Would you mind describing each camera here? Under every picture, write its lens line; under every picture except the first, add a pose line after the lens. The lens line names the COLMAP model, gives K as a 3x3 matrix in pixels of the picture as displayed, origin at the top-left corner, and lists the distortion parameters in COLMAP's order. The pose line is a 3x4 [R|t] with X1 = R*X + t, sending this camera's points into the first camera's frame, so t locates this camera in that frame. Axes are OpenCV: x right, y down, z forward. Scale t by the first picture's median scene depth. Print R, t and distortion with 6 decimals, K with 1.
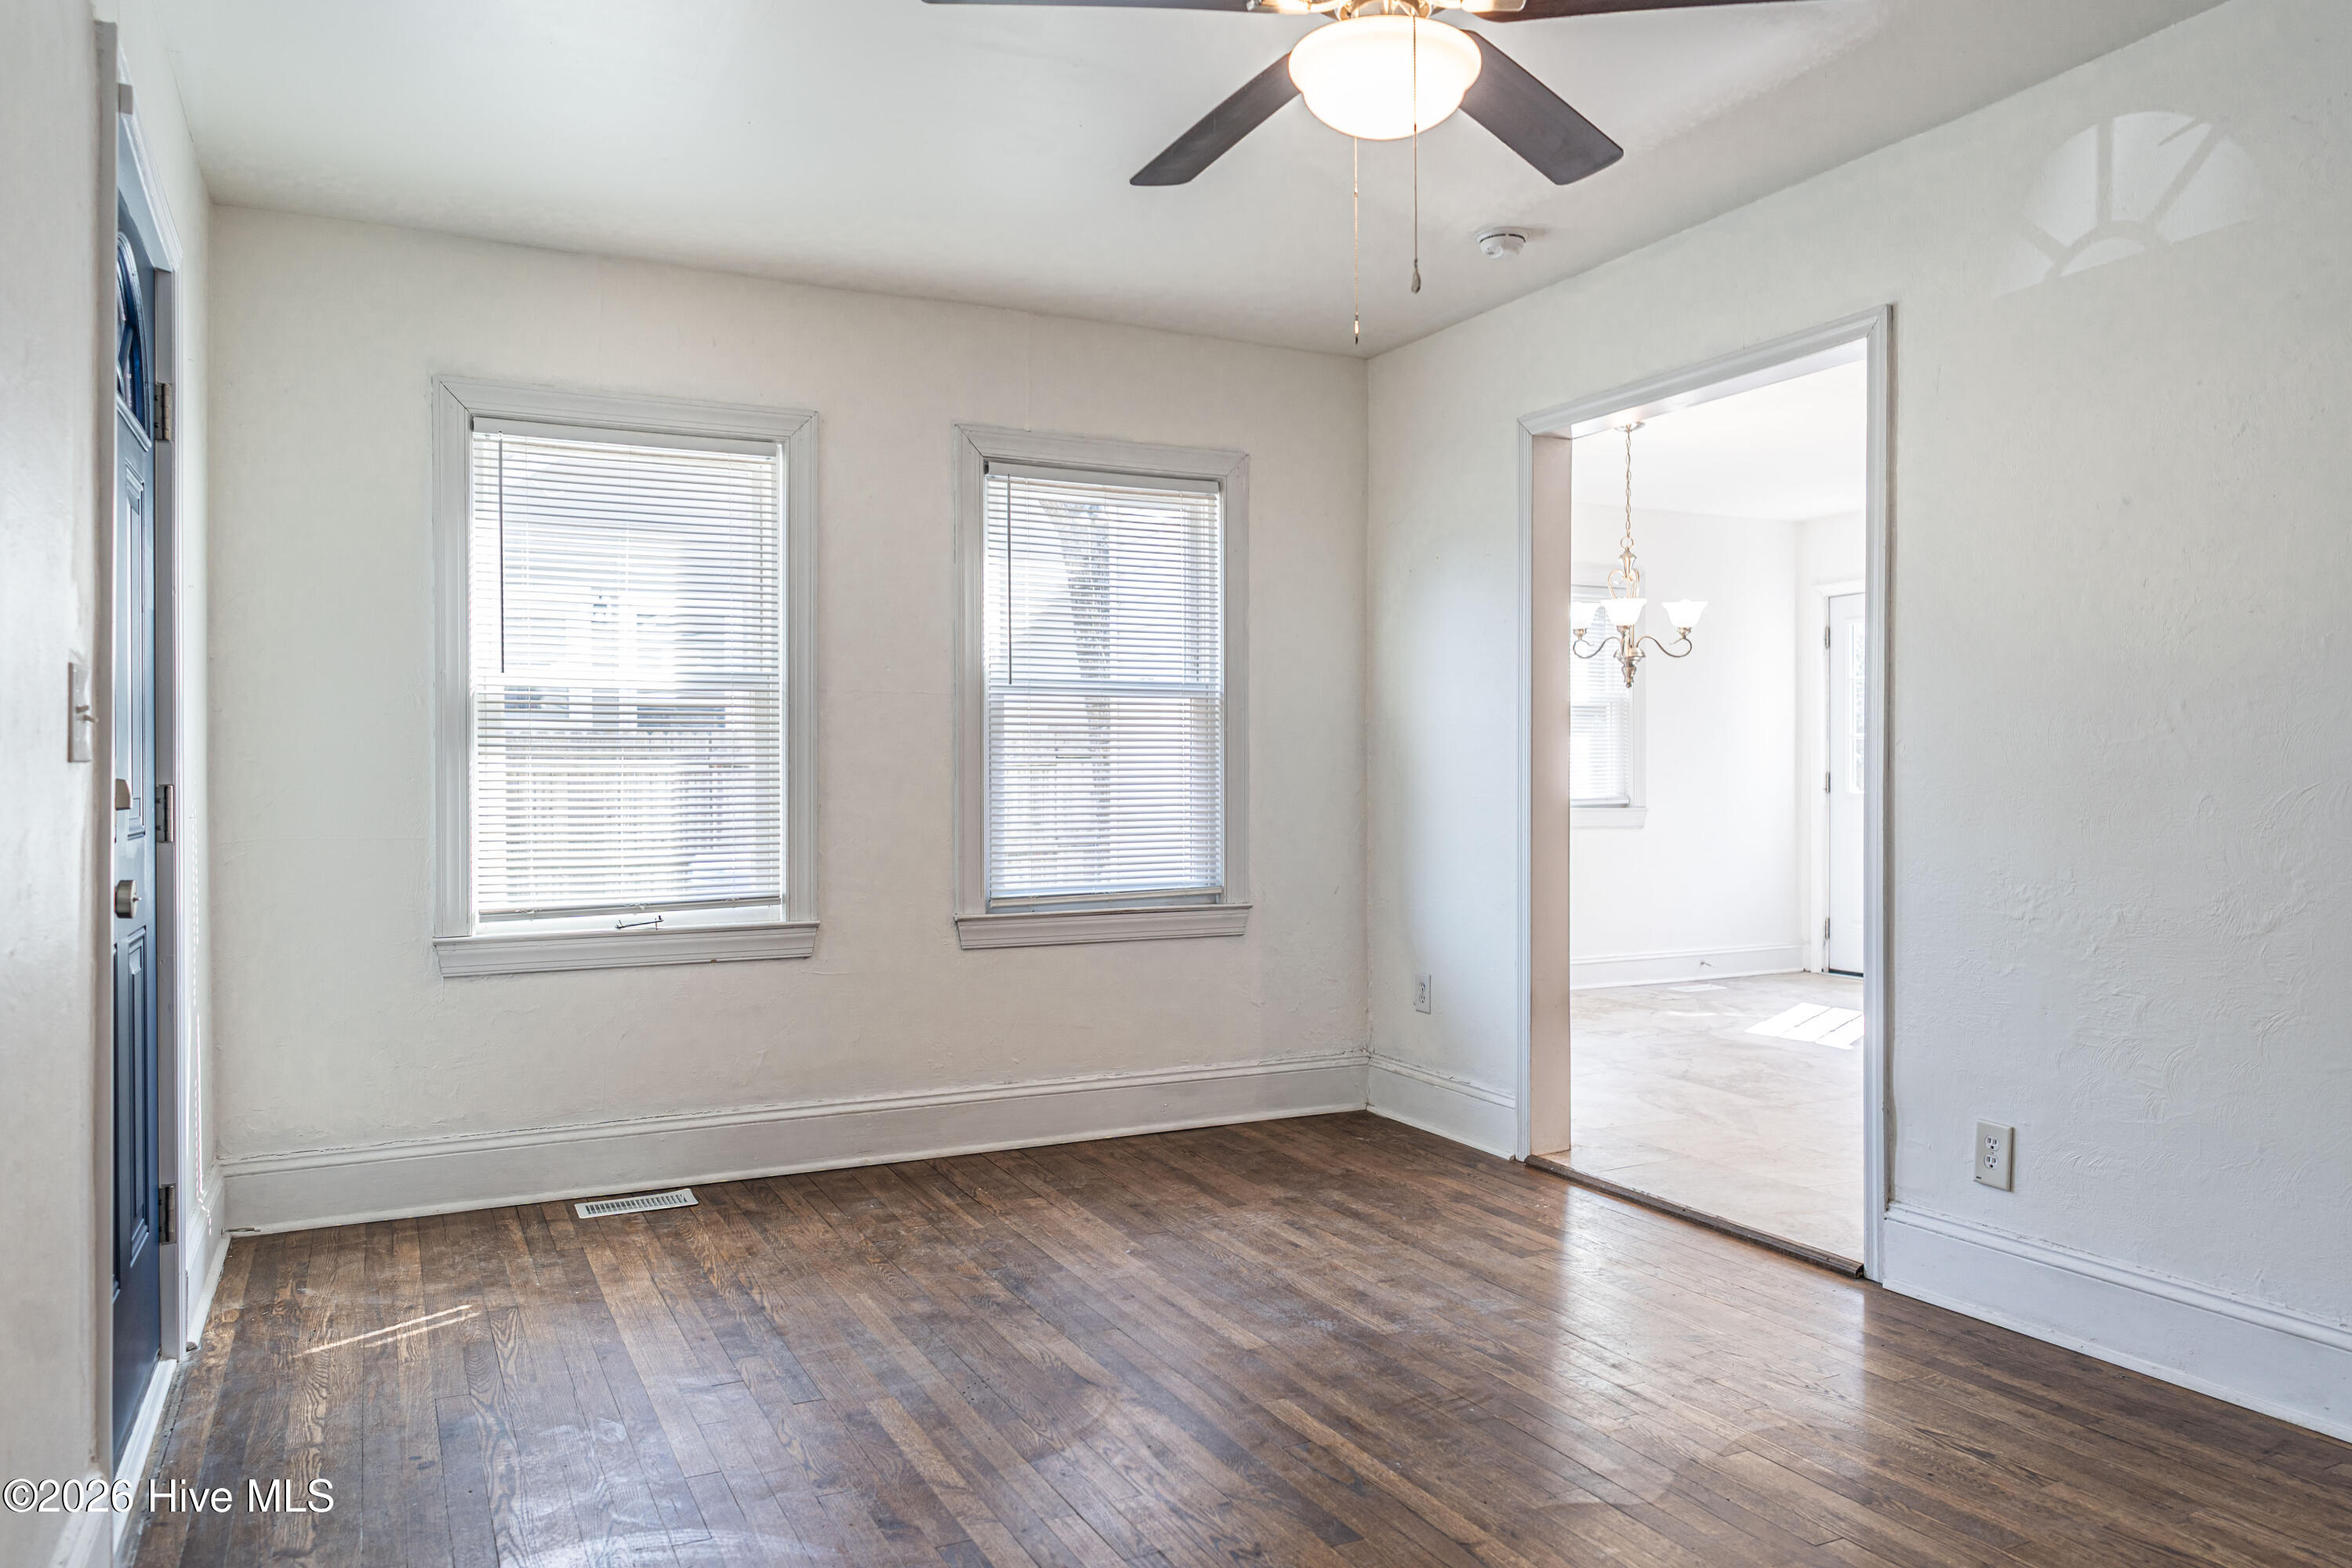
lens RADIAL K [[1598.0, 0, 1176.6], [0, 1598.0, 792.9], [0, 0, 1]] dist [0.006750, 0.005257]
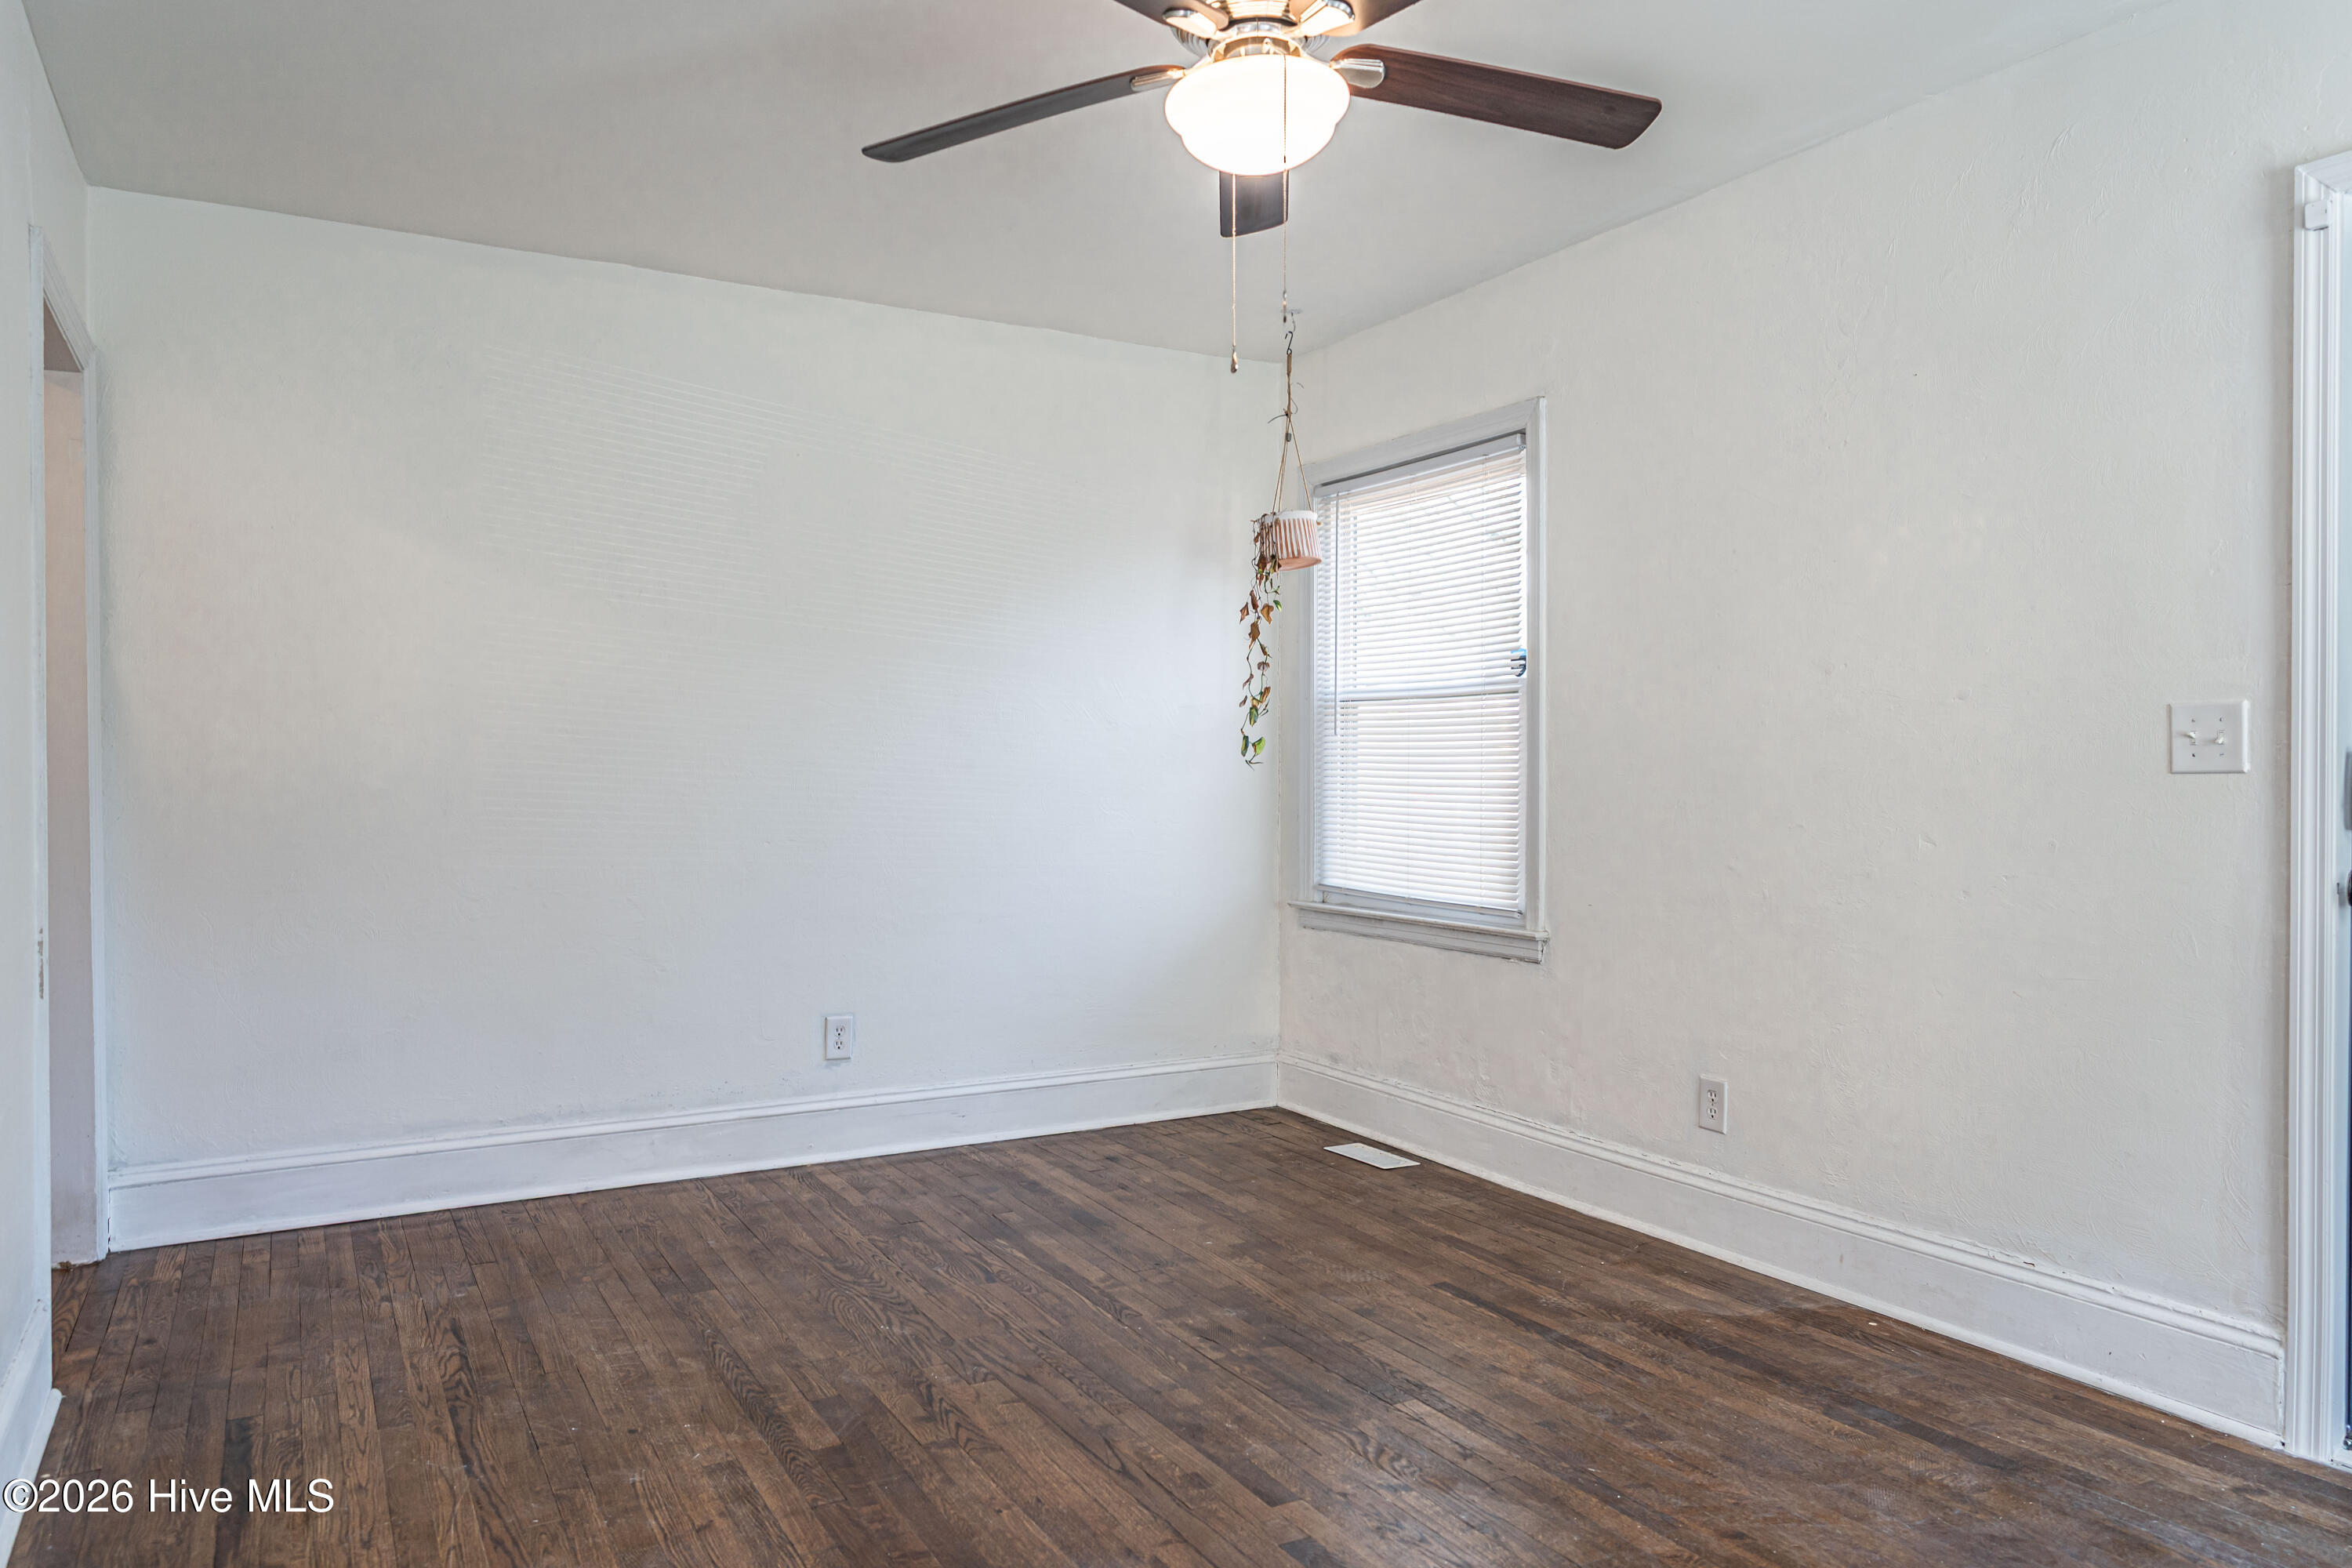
lens RADIAL K [[1598.0, 0, 1176.6], [0, 1598.0, 792.9], [0, 0, 1]] dist [0.006750, 0.005257]
pose [[-0.998702, 0.001128, -0.050927, 0.133674], [-0.000102, 0.999709, 0.024143, -0.017169], [0.050939, 0.024117, -0.998411, 1.143437]]
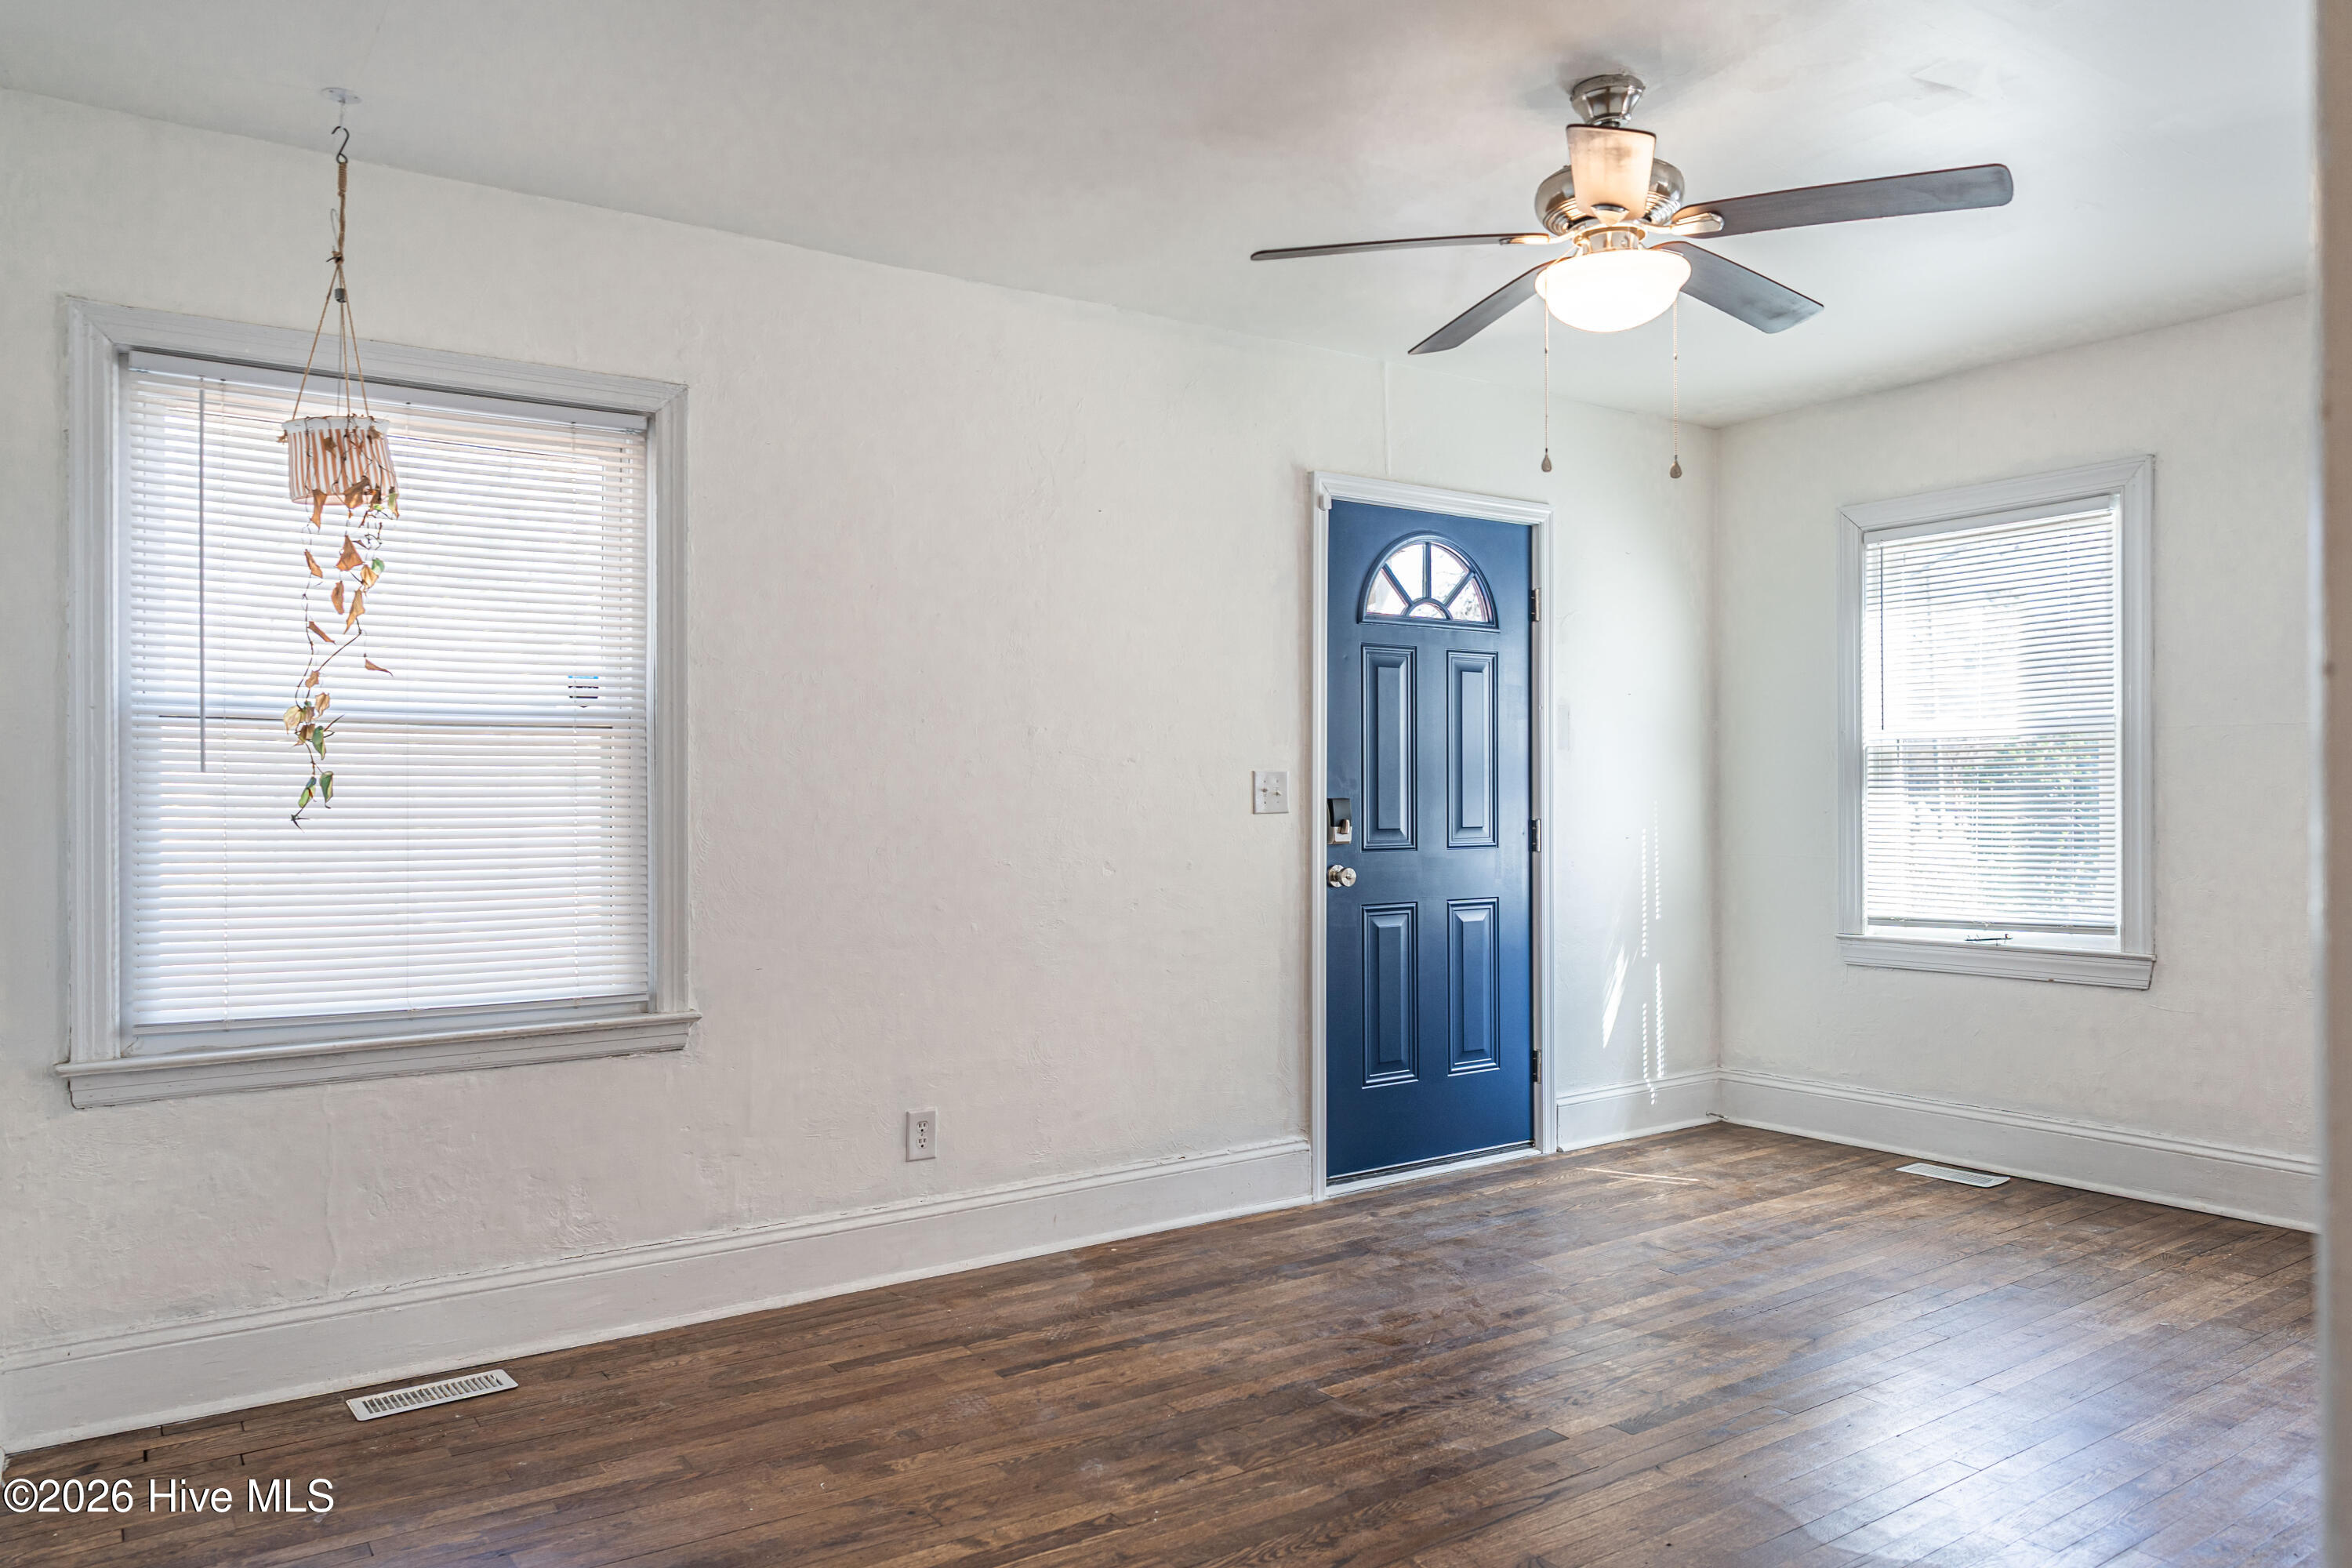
lens RADIAL K [[1598.0, 0, 1176.6], [0, 1598.0, 792.9], [0, 0, 1]] dist [0.006750, 0.005257]
pose [[0.143942, -0.003294, -0.989581, 0.756613], [-0.001204, 0.999993, -0.003503, -0.019974], [0.989585, 0.001696, 0.143938, 0.265823]]
